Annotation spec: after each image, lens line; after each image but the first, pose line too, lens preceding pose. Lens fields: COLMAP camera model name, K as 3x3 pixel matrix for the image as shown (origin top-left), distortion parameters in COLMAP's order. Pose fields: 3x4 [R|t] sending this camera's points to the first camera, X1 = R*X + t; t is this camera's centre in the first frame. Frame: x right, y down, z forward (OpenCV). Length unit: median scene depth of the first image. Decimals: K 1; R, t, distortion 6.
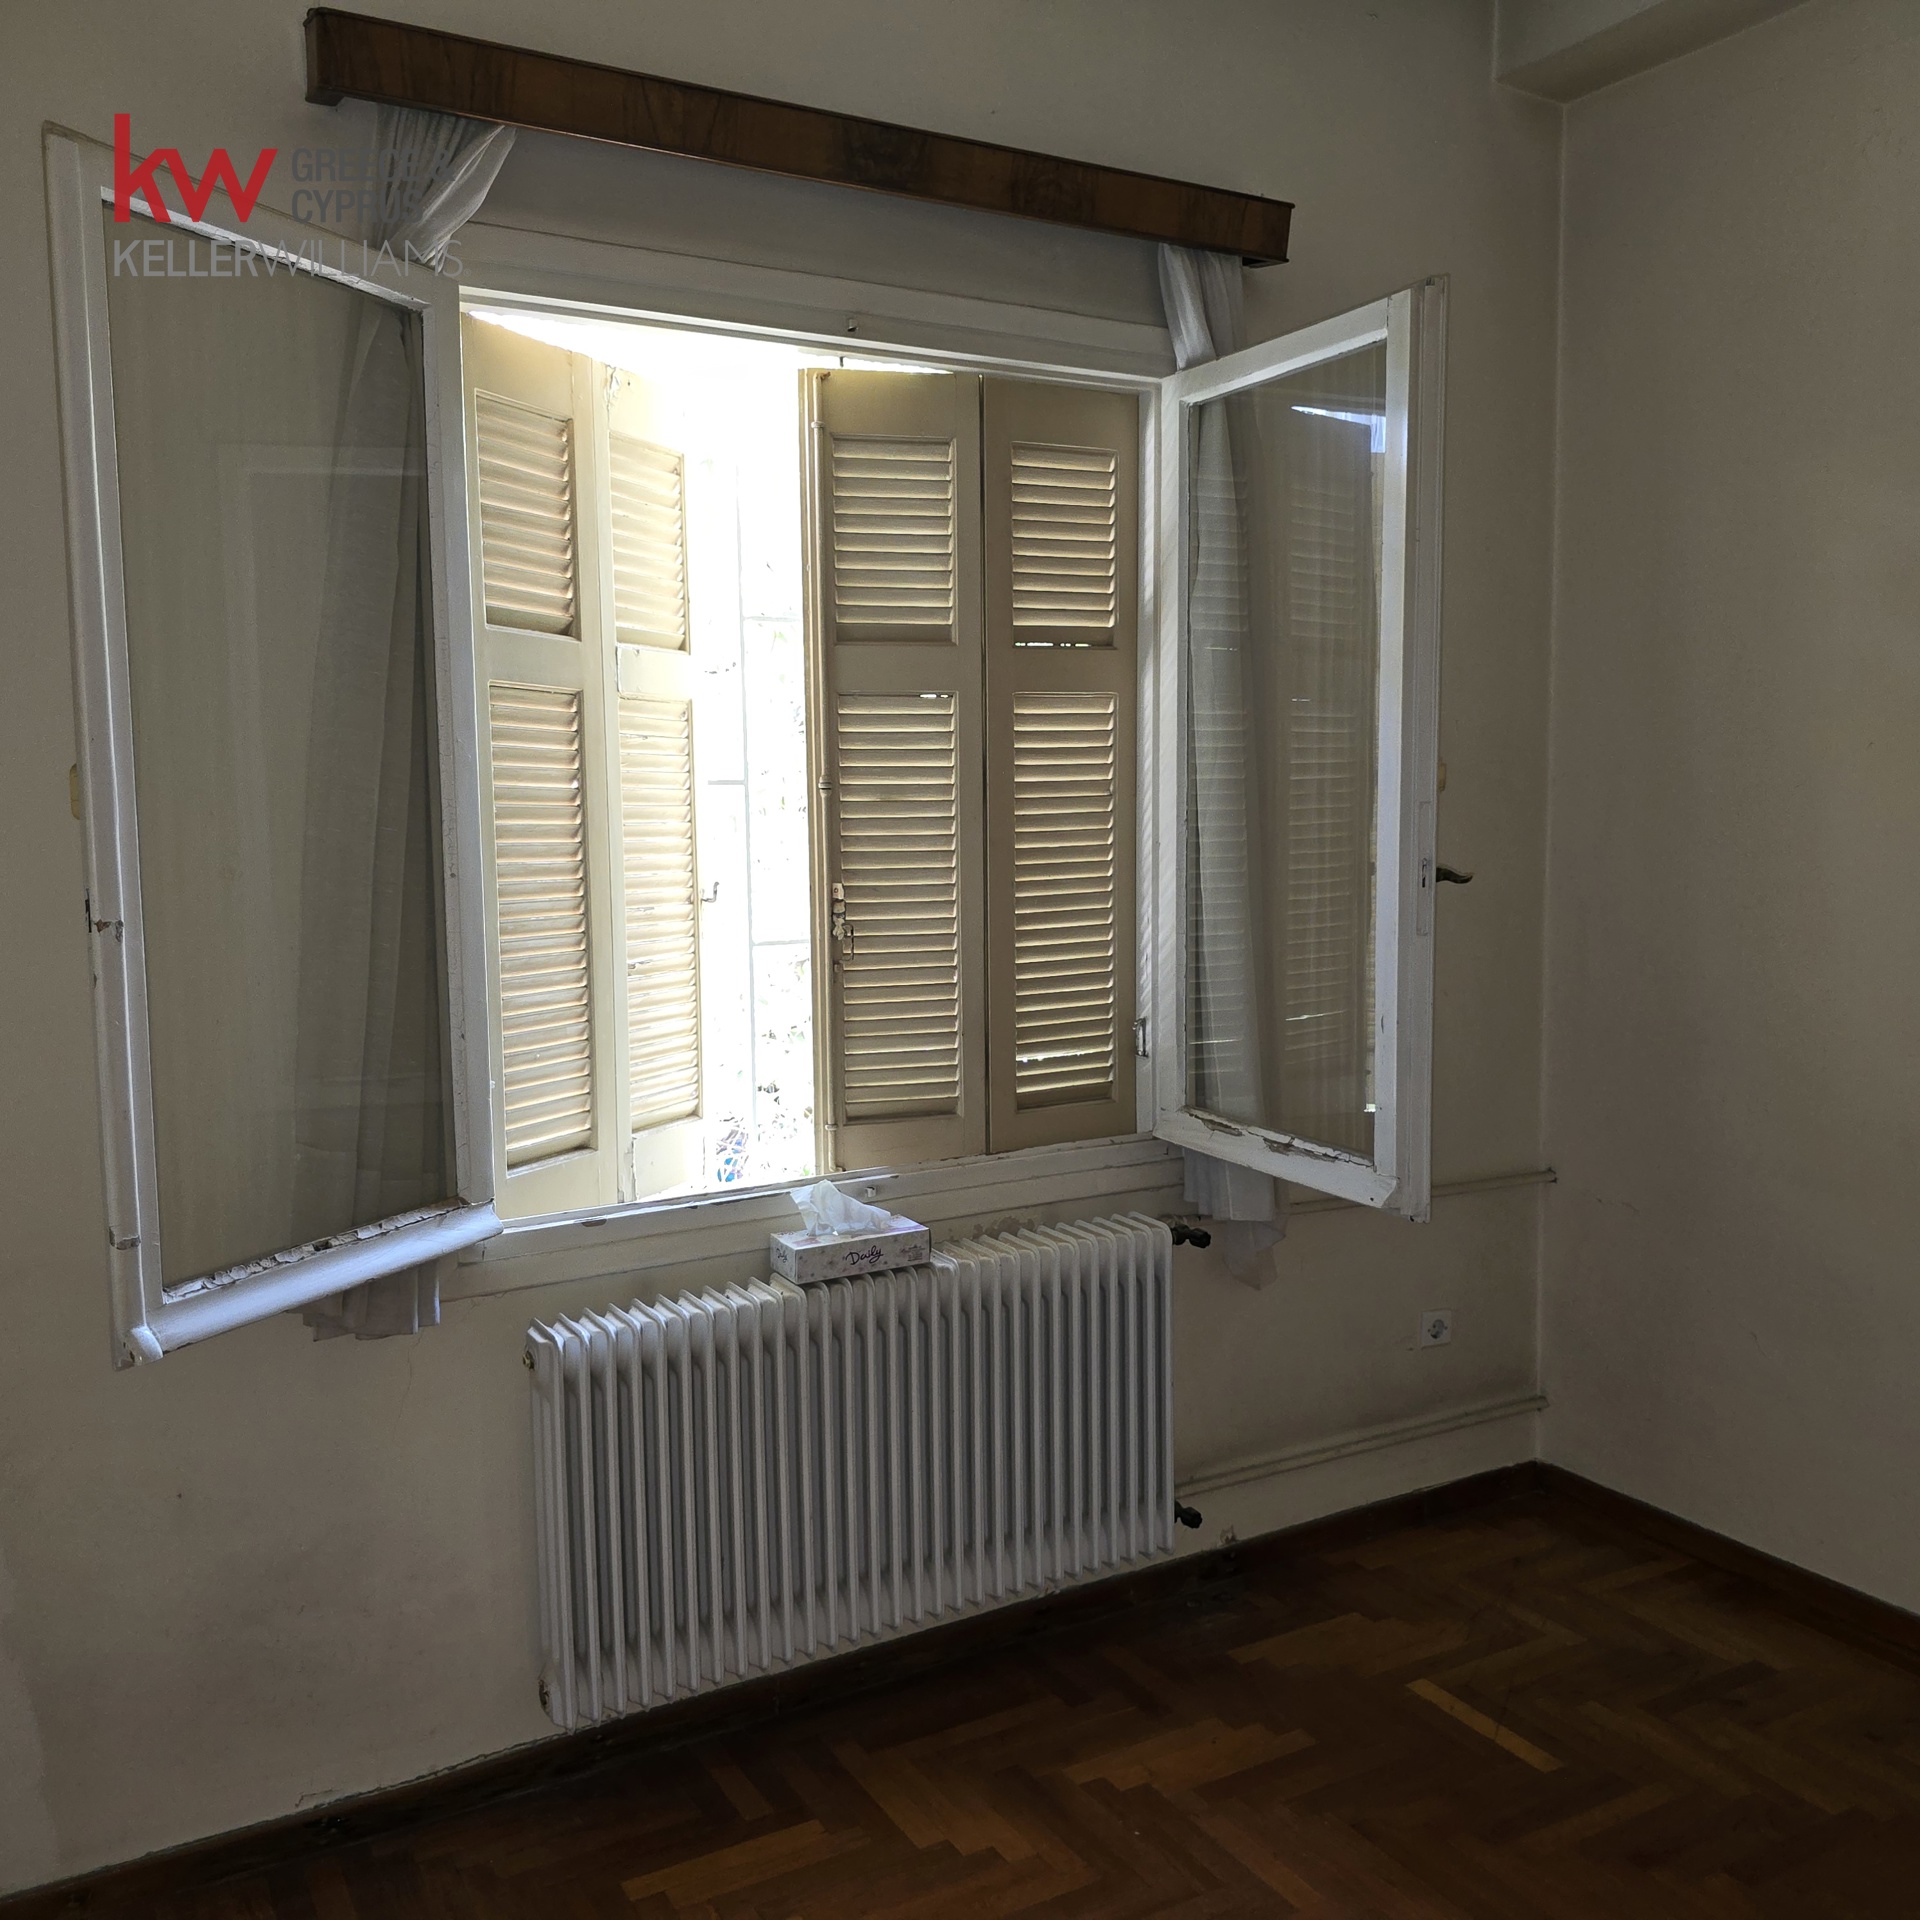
lens RADIAL K [[1927.0, 0, 960.0], [0, 1927.0, 960.0], [0, 0, 1]] dist [0.207246, -0.465905]
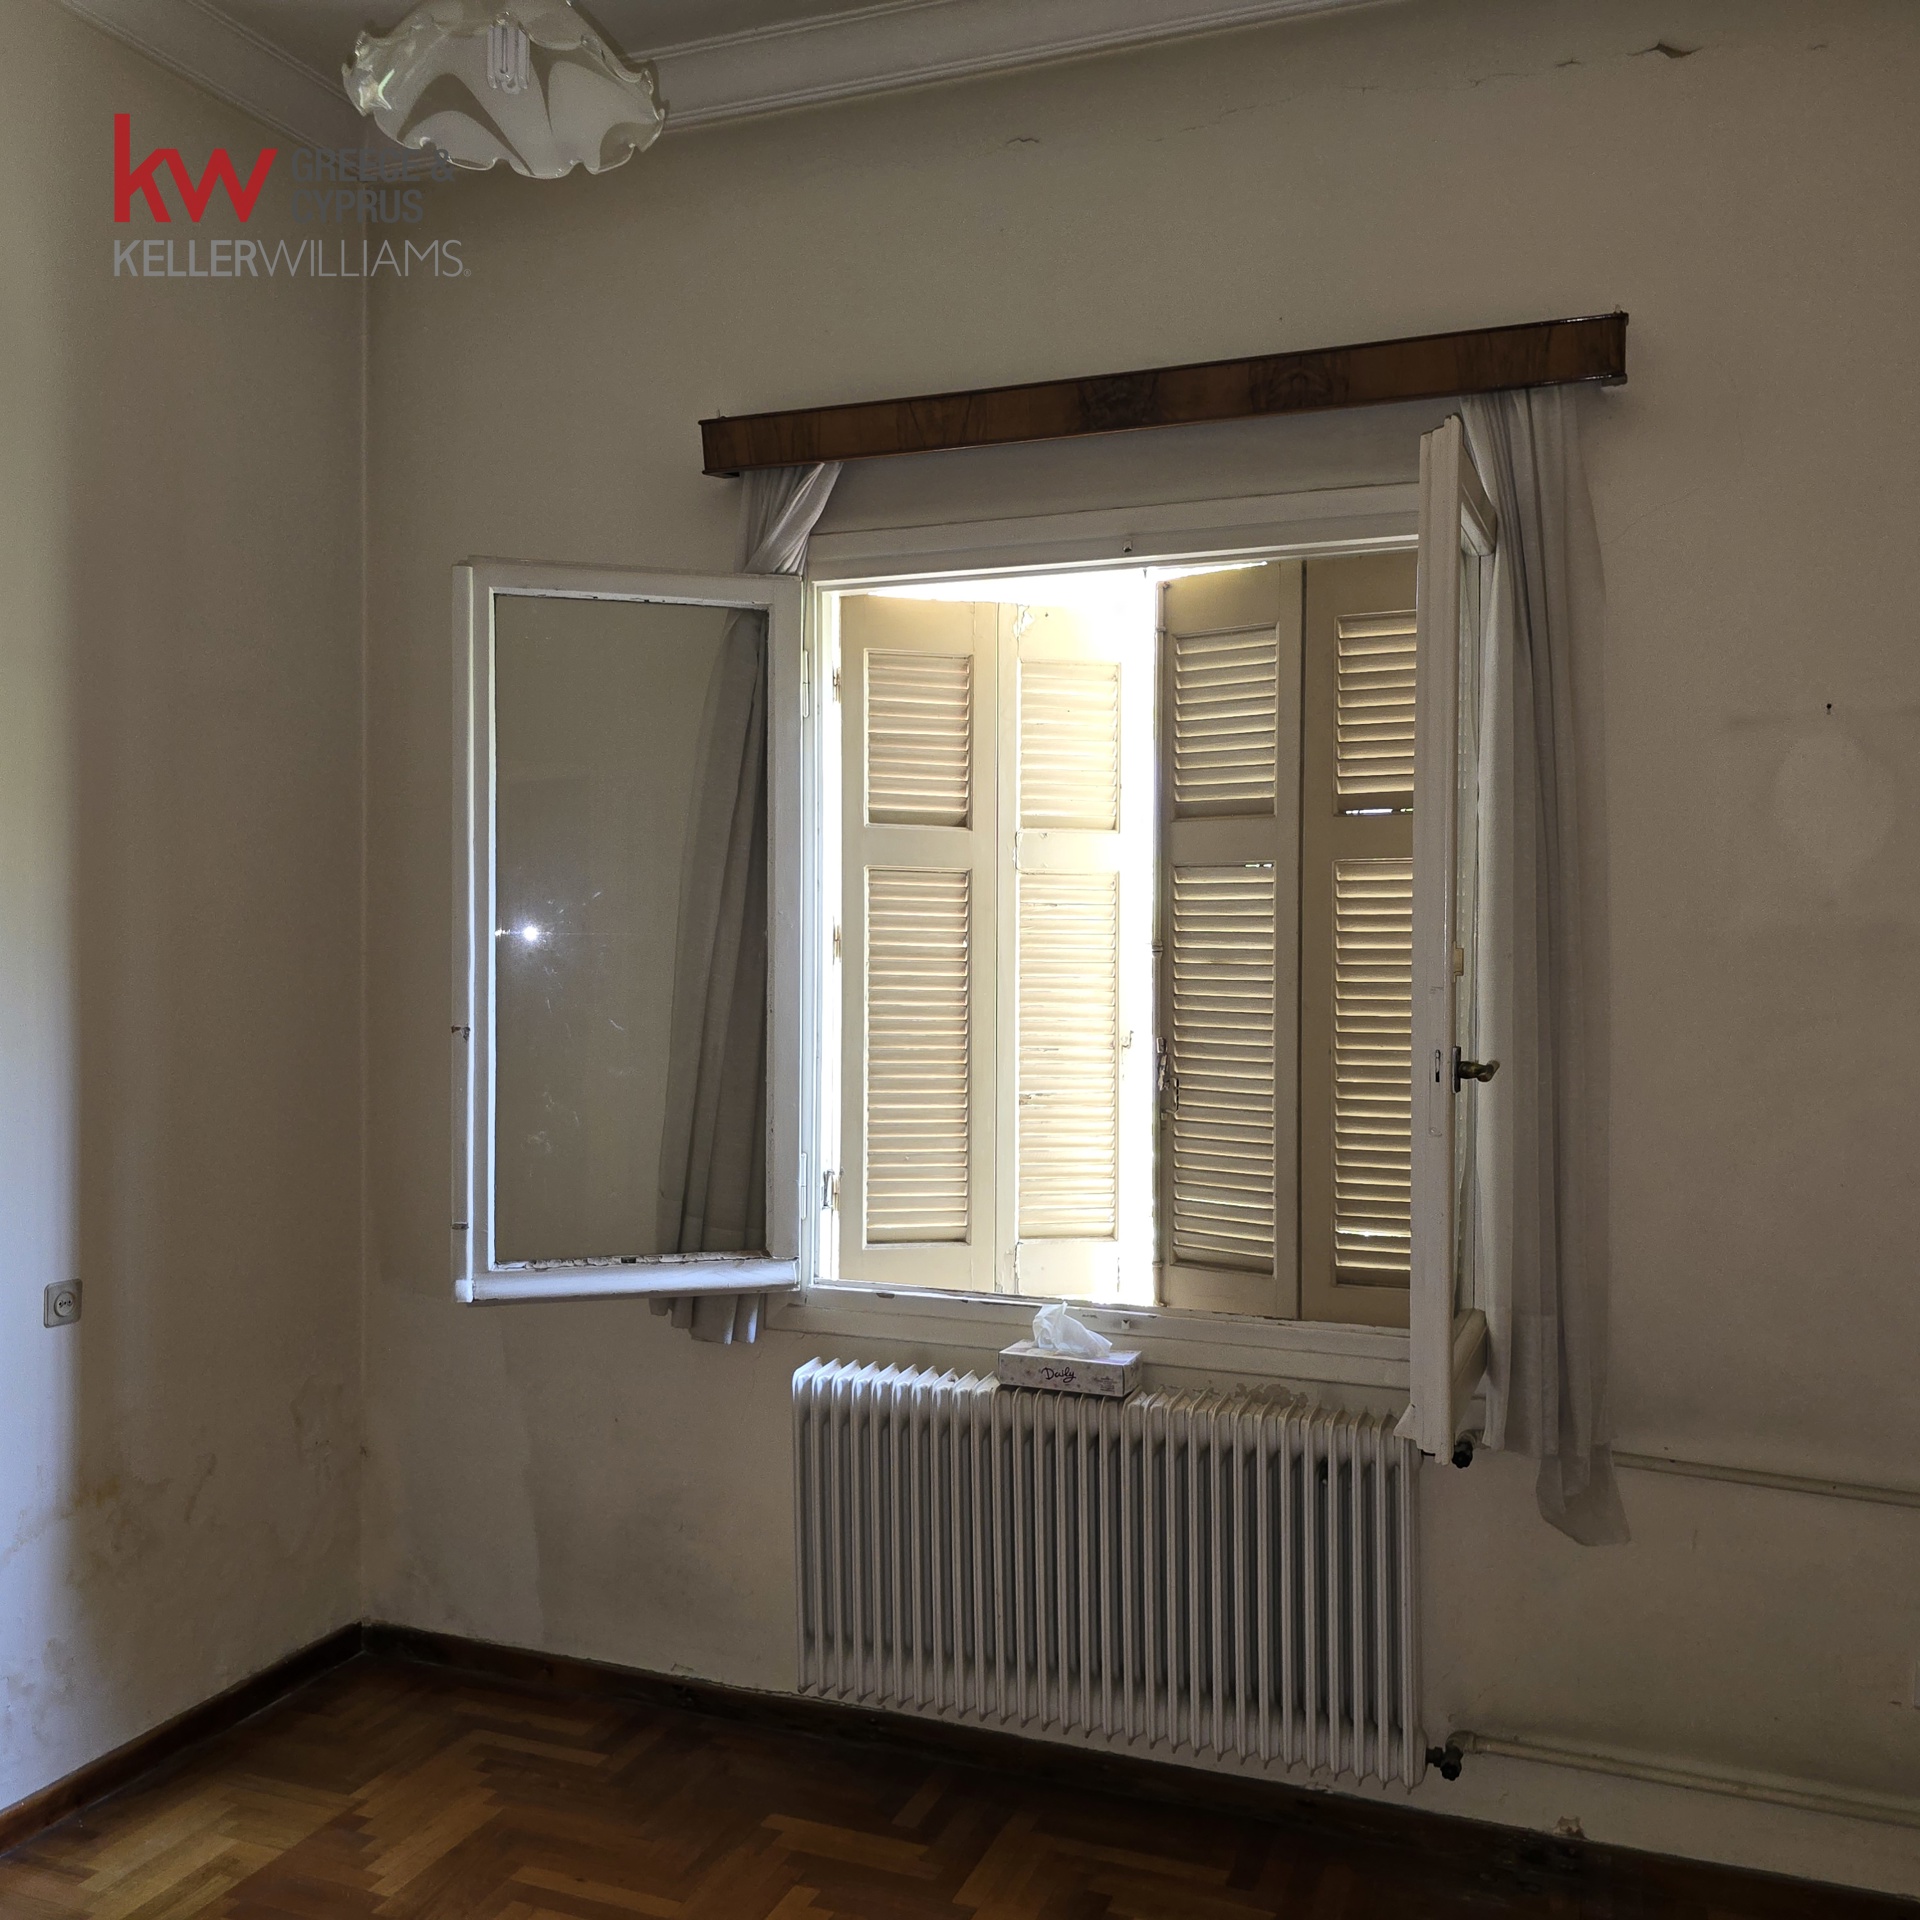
lens RADIAL K [[1956.3, 0, 960.0], [0, 1956.3, 960.0], [0, 0, 1]] dist [0.139467, -0.224544]
pose [[0.559032, 0.029639, -0.828616, 0.790628], [-0.083116, 0.996330, -0.020437, -0.051950], [0.824970, 0.080296, 0.559444, 0.286246]]
